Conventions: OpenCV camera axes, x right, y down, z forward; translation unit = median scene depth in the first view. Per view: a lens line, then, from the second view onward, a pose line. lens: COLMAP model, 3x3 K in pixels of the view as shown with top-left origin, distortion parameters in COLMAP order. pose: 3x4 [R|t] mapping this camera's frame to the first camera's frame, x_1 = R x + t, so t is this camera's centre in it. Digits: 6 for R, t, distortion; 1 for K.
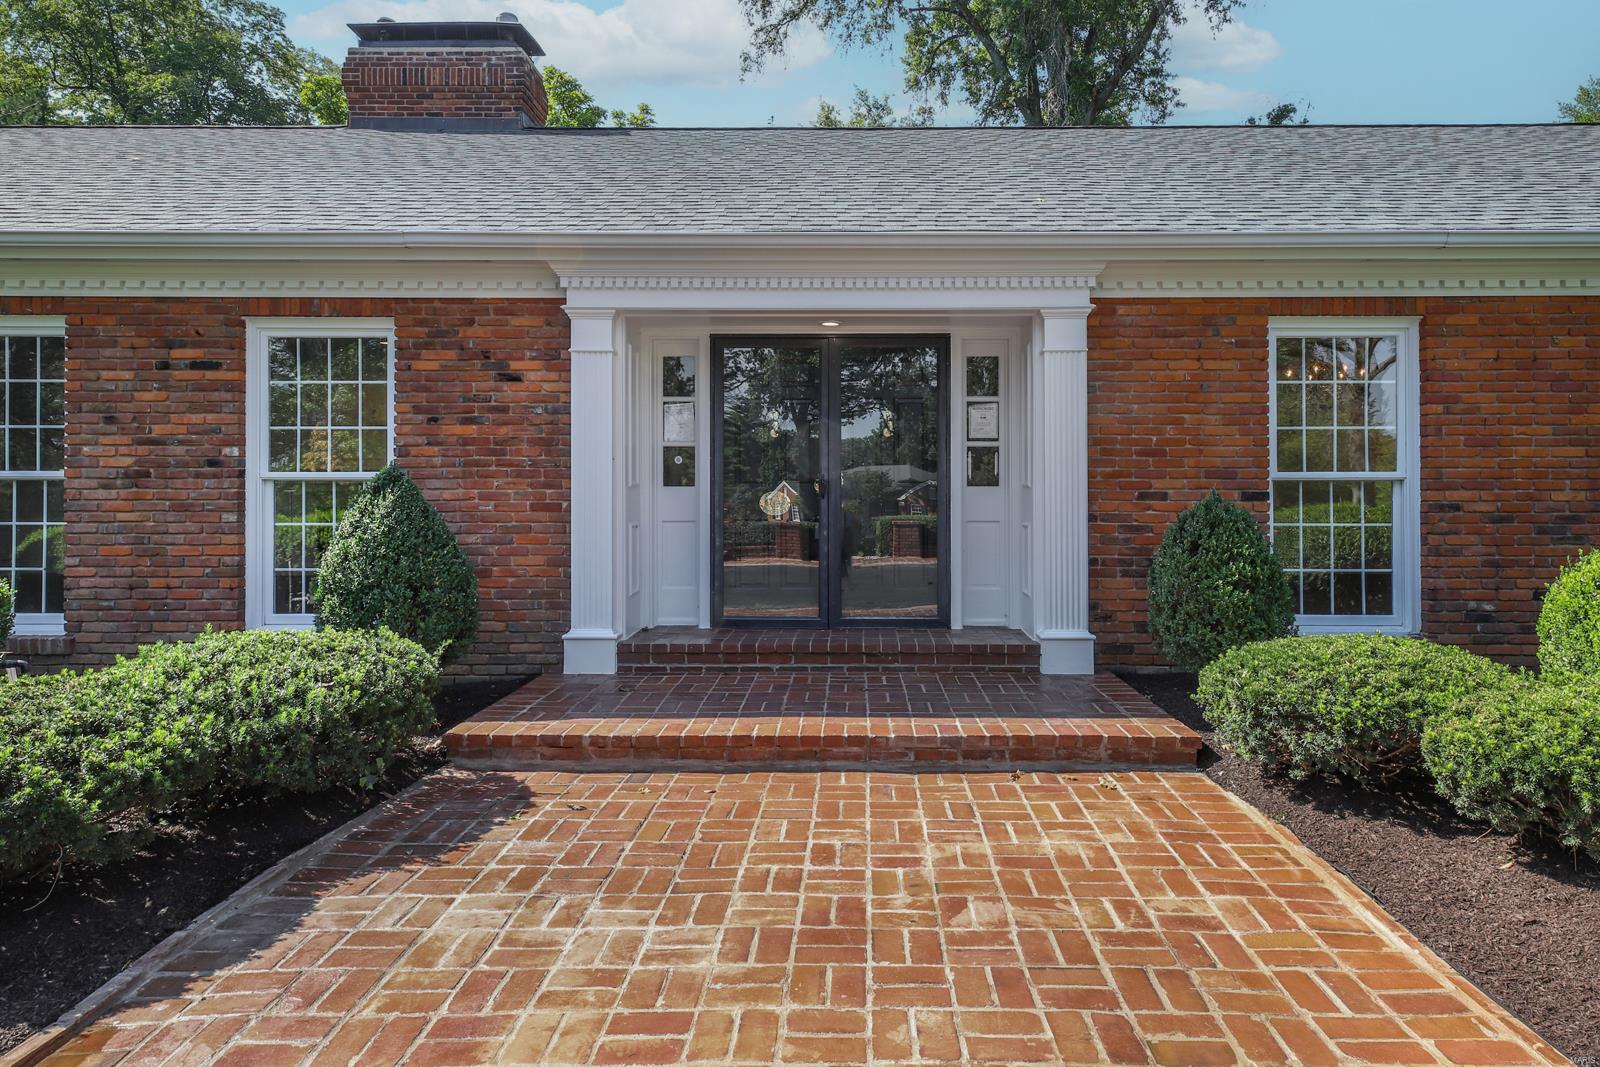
lens RADIAL K [[807.5, 0, 804.9], [0, 807.5, 530.3], [0, 0, 1]] dist [-0.028564, -0.001256]
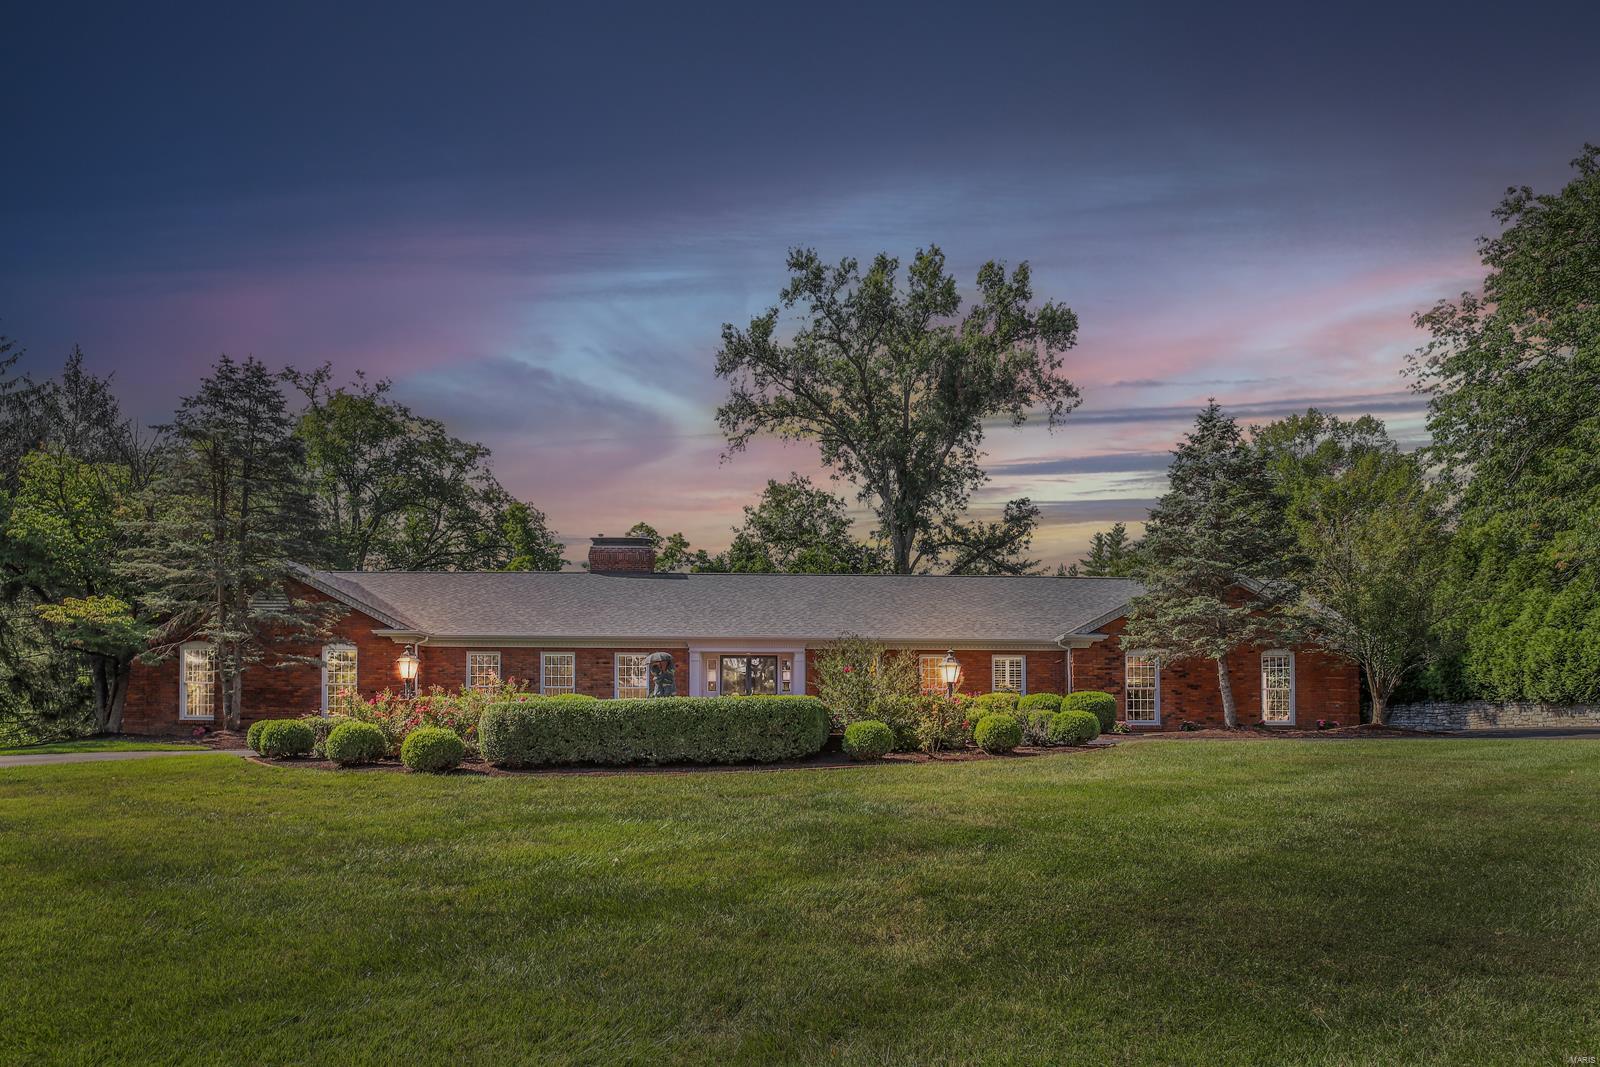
lens RADIAL K [[807.5, 0, 804.9], [0, 807.5, 530.3], [0, 0, 1]] dist [-0.028564, -0.001256]
pose [[0.999170, 0.001038, 0.040722, 0.094921], [0.011479, 0.951989, -0.305918, 0.249134], [-0.039085, 0.306131, 0.951187, -1.845069]]
